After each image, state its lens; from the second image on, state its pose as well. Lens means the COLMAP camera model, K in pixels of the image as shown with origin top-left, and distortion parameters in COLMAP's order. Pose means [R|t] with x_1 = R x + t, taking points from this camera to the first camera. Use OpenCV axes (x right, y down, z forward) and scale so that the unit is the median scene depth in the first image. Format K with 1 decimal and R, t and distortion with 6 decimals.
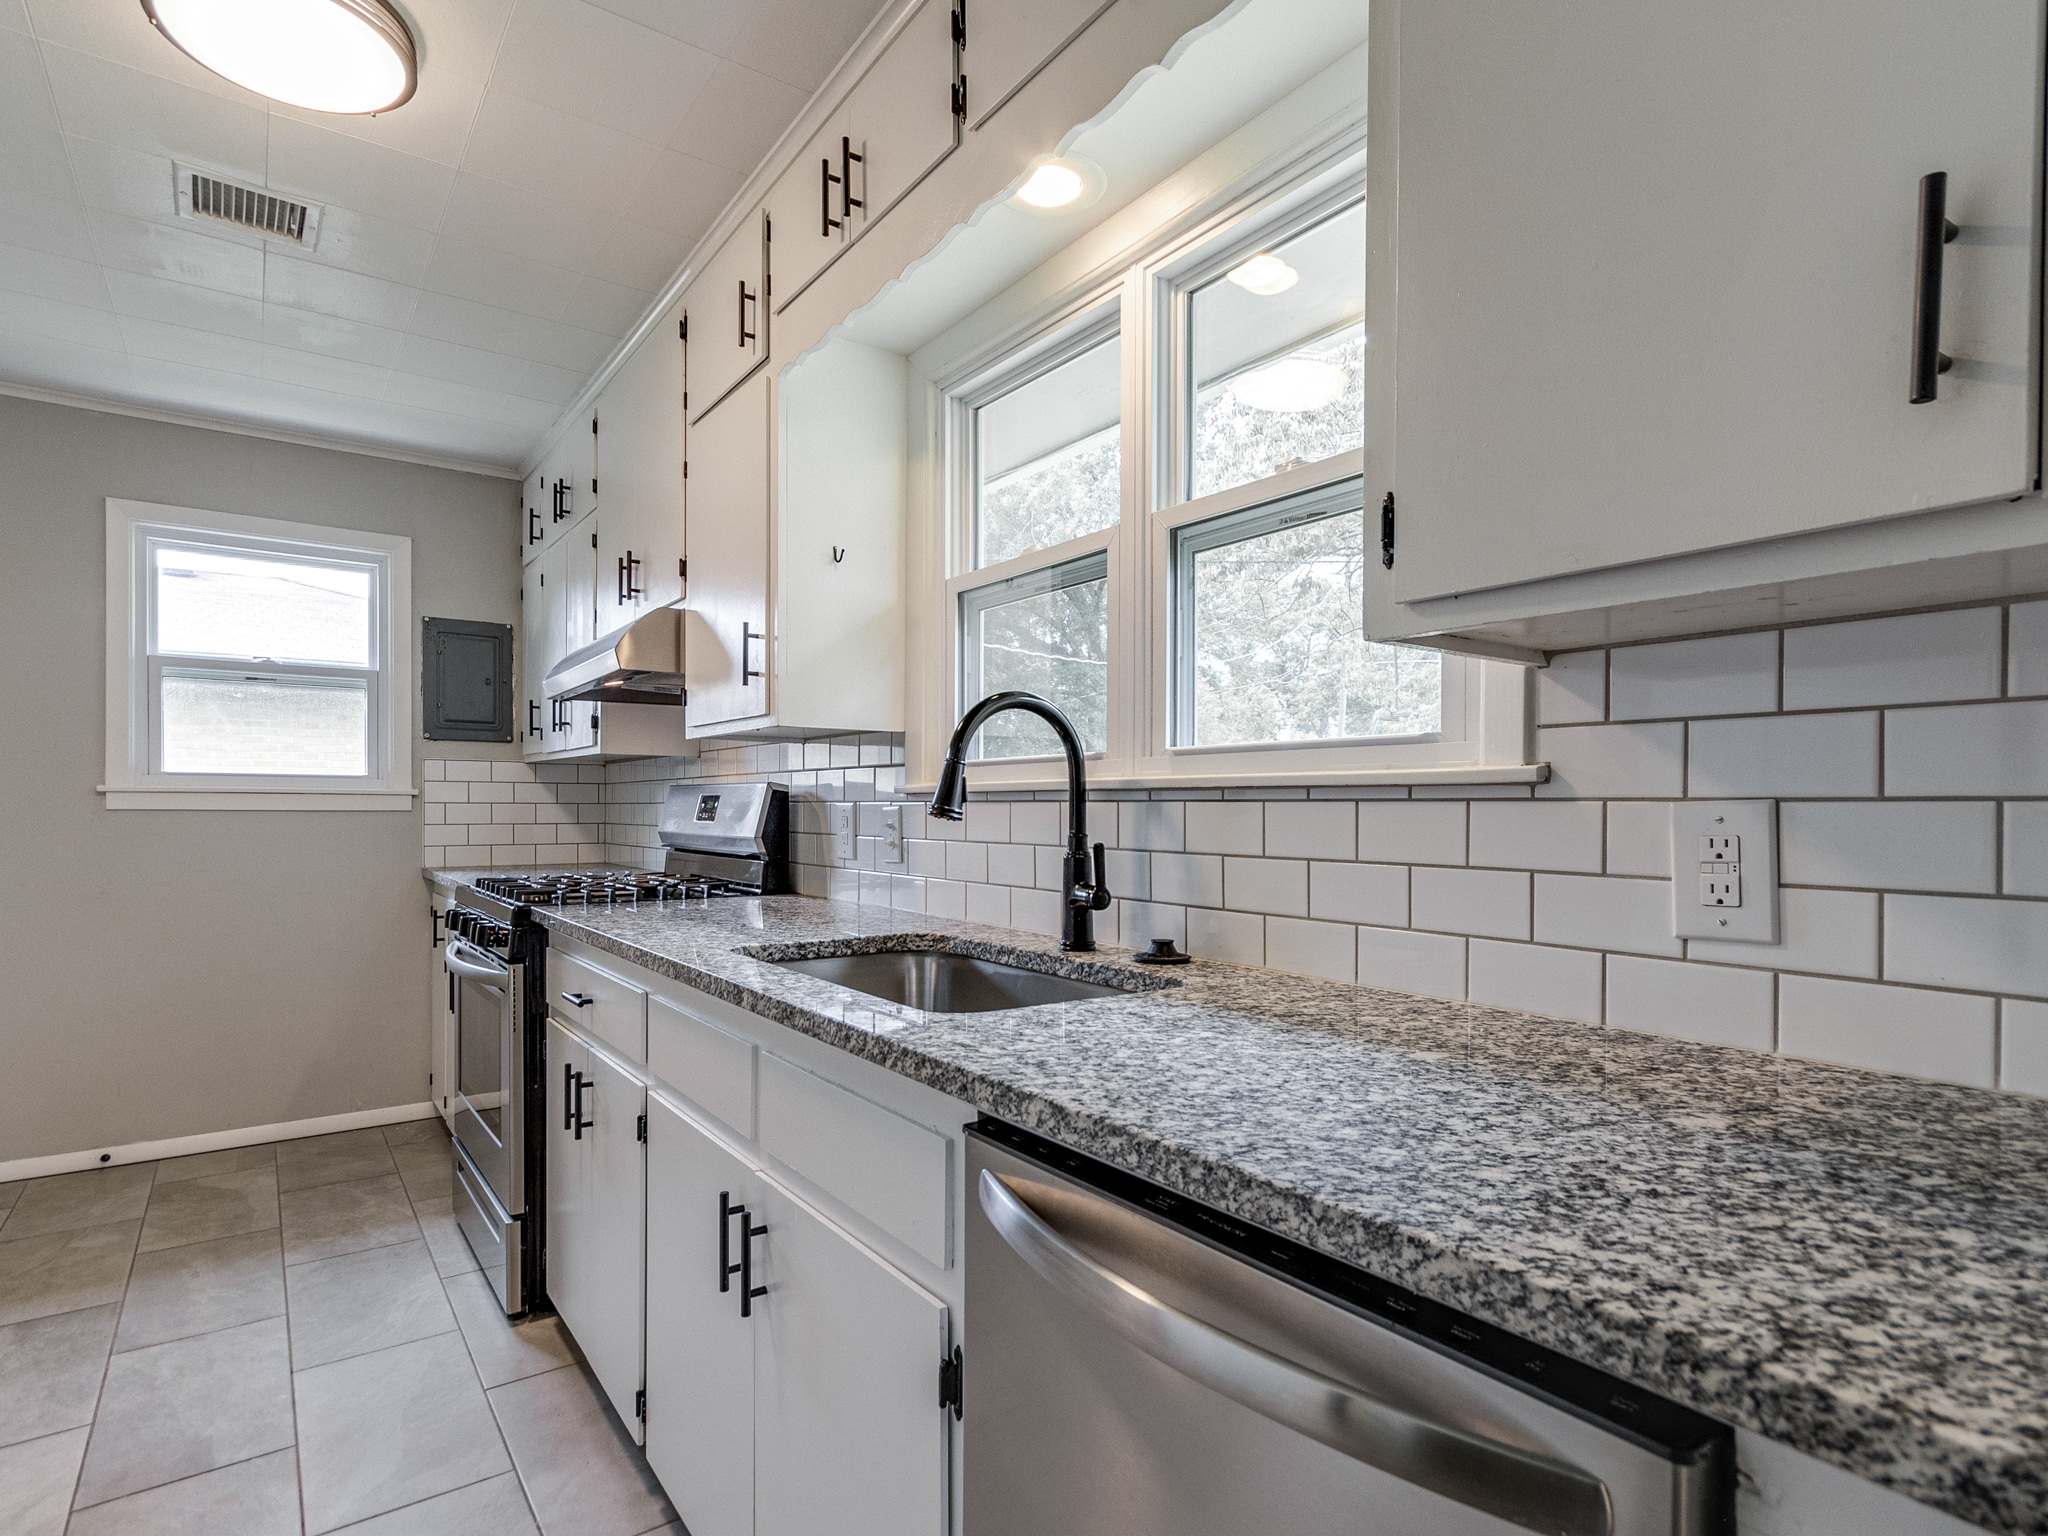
lens RADIAL K [[1056.5, 0, 1028.0], [0, 1056.5, 830.4], [0, 0, 1]] dist [0.005351, 0.001777]
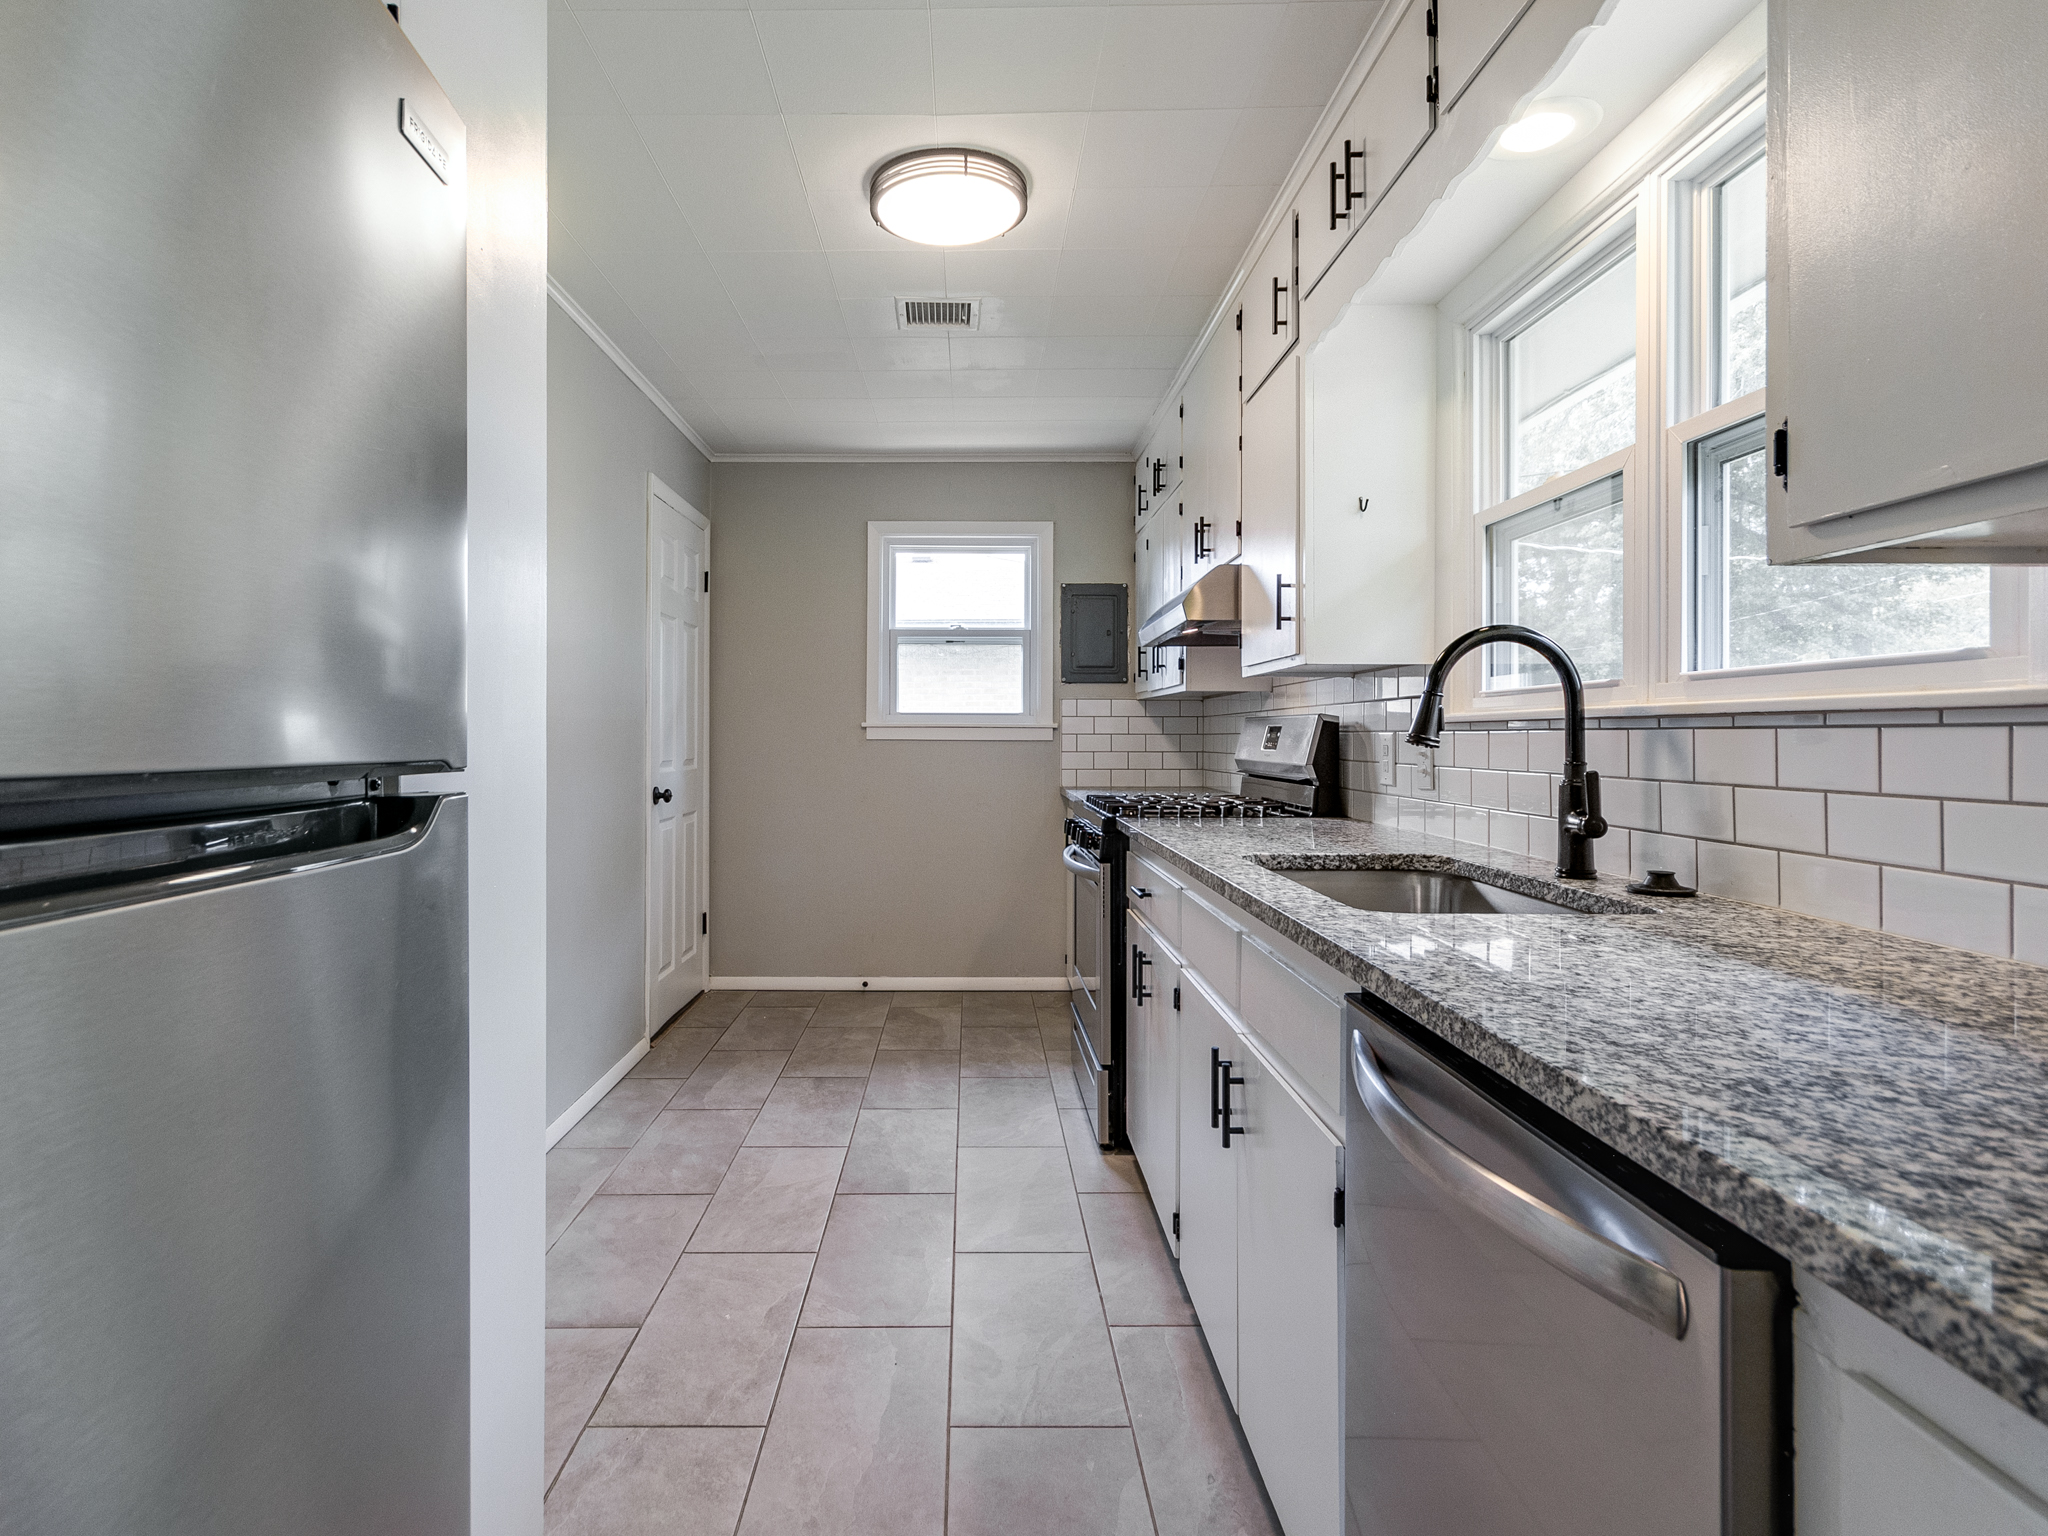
lens RADIAL K [[1069.0, 0, 1024.0], [0, 1069.0, 768.0], [0, 0, 1]] dist [0.006373, 0.002645]
pose [[0.832780, 0.013964, -0.553428, 0.155369], [-0.010672, 0.999901, 0.009170, 0.004753], [0.553501, -0.001730, 0.832847, -0.119875]]
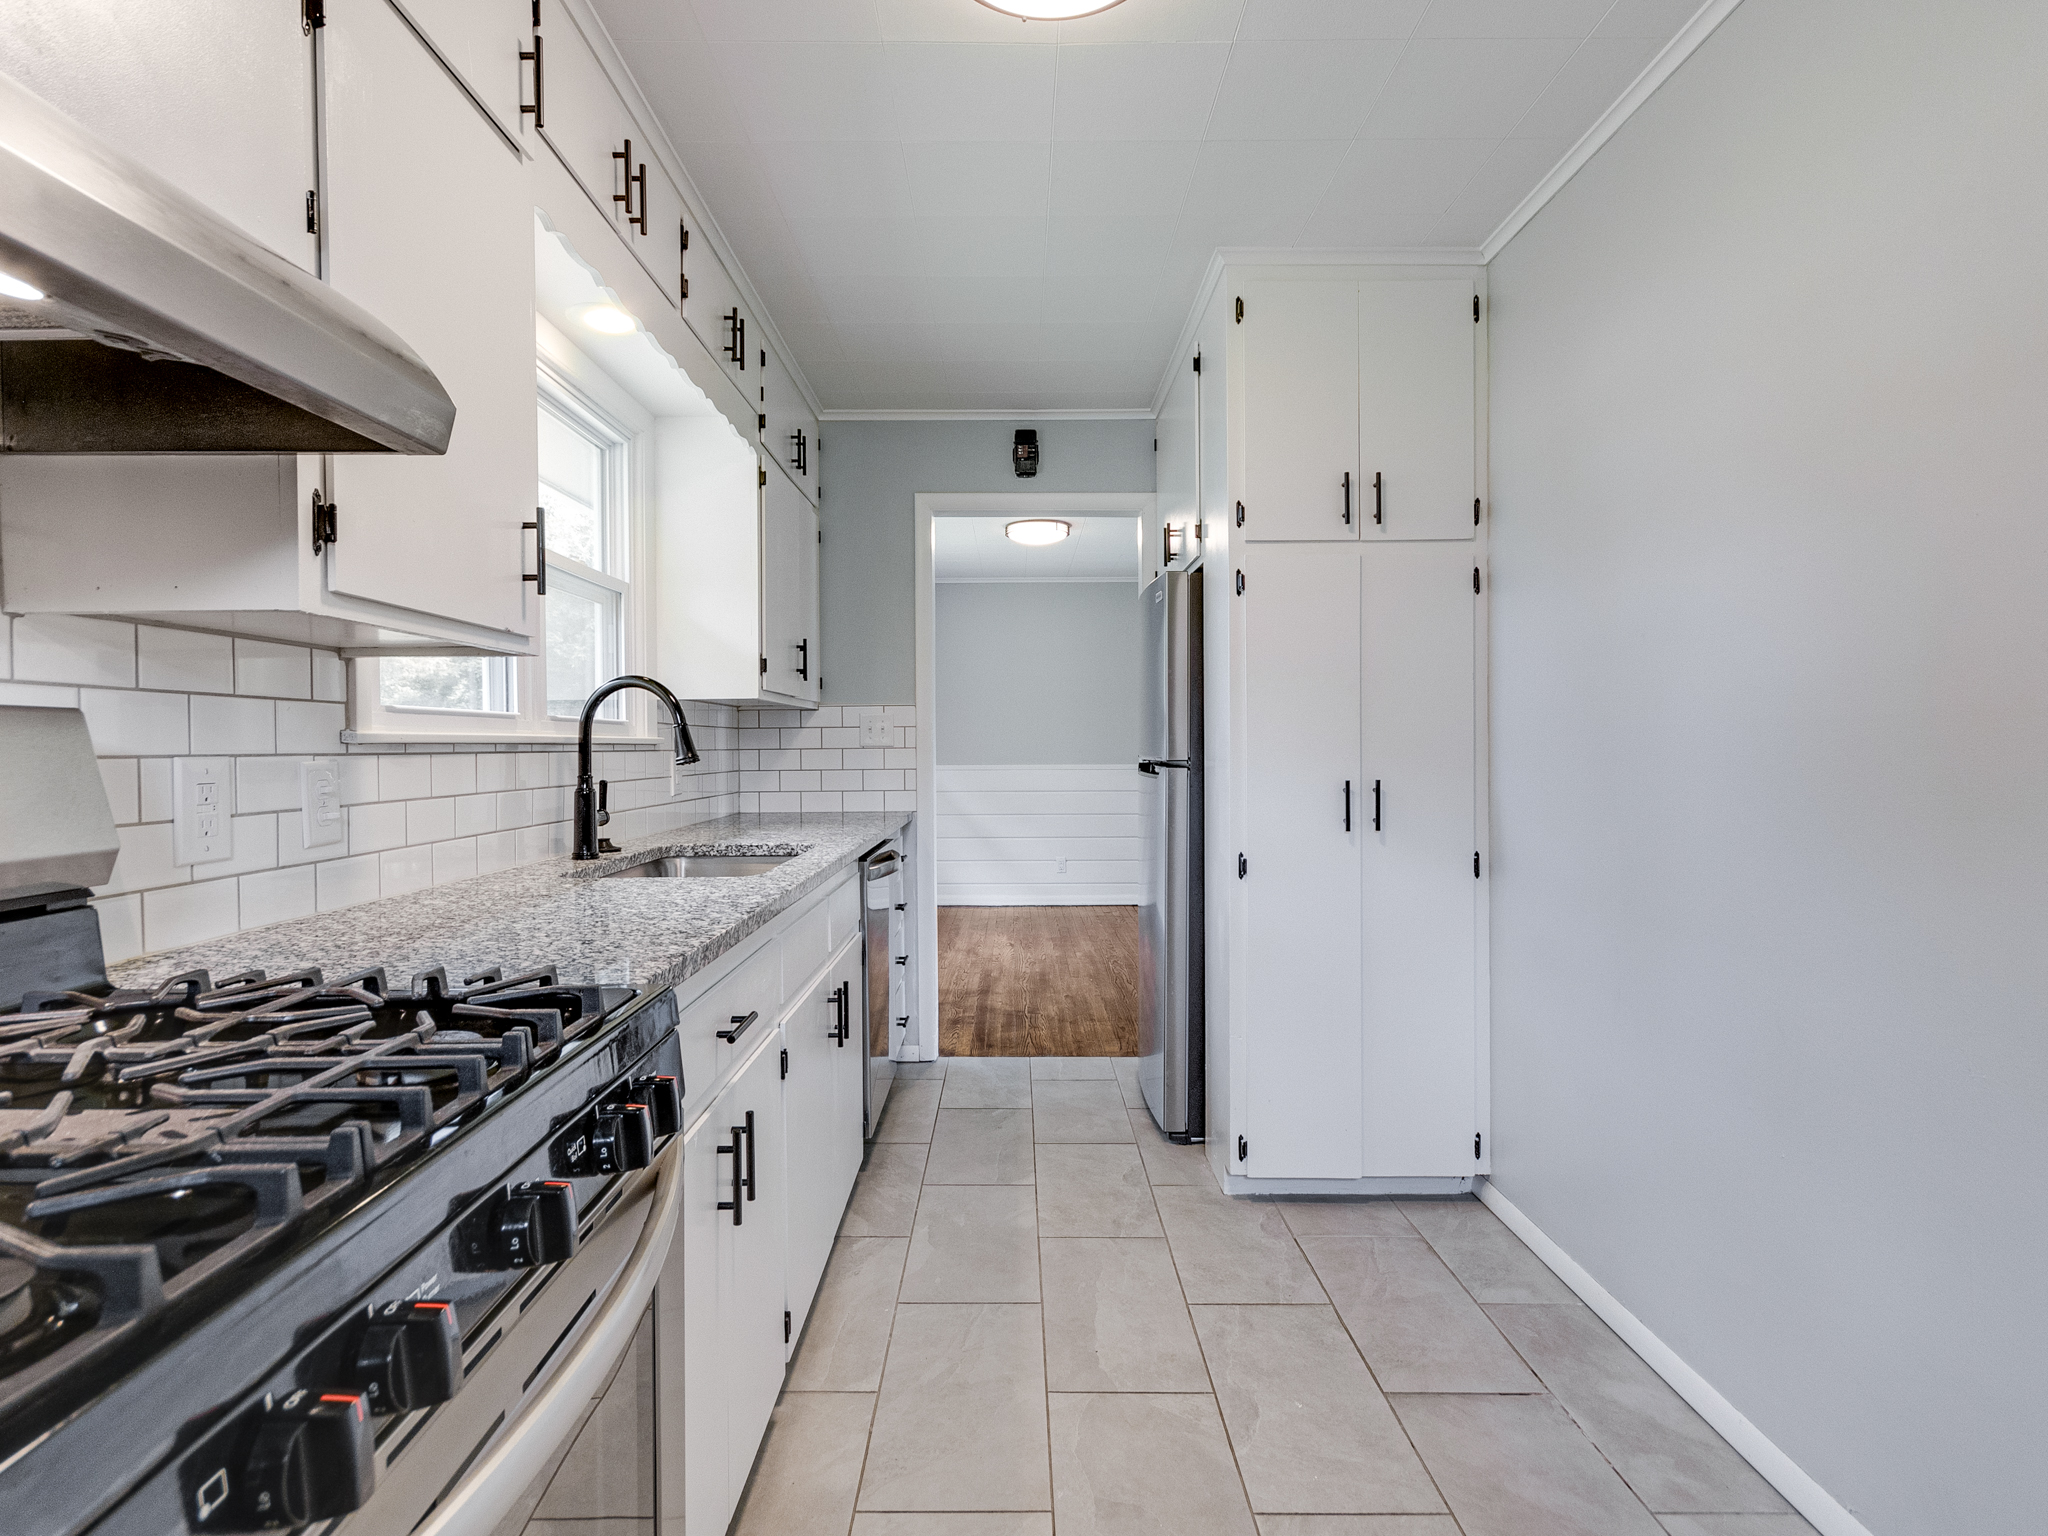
lens RADIAL K [[1069.0, 0, 1024.0], [0, 1069.0, 768.0], [0, 0, 1]] dist [0.006373, 0.002645]
pose [[-0.809041, -0.008034, 0.587697, -1.086098], [0.017143, 0.999159, 0.037258, -0.042751], [-0.587502, 0.040218, -0.808223, 1.569868]]
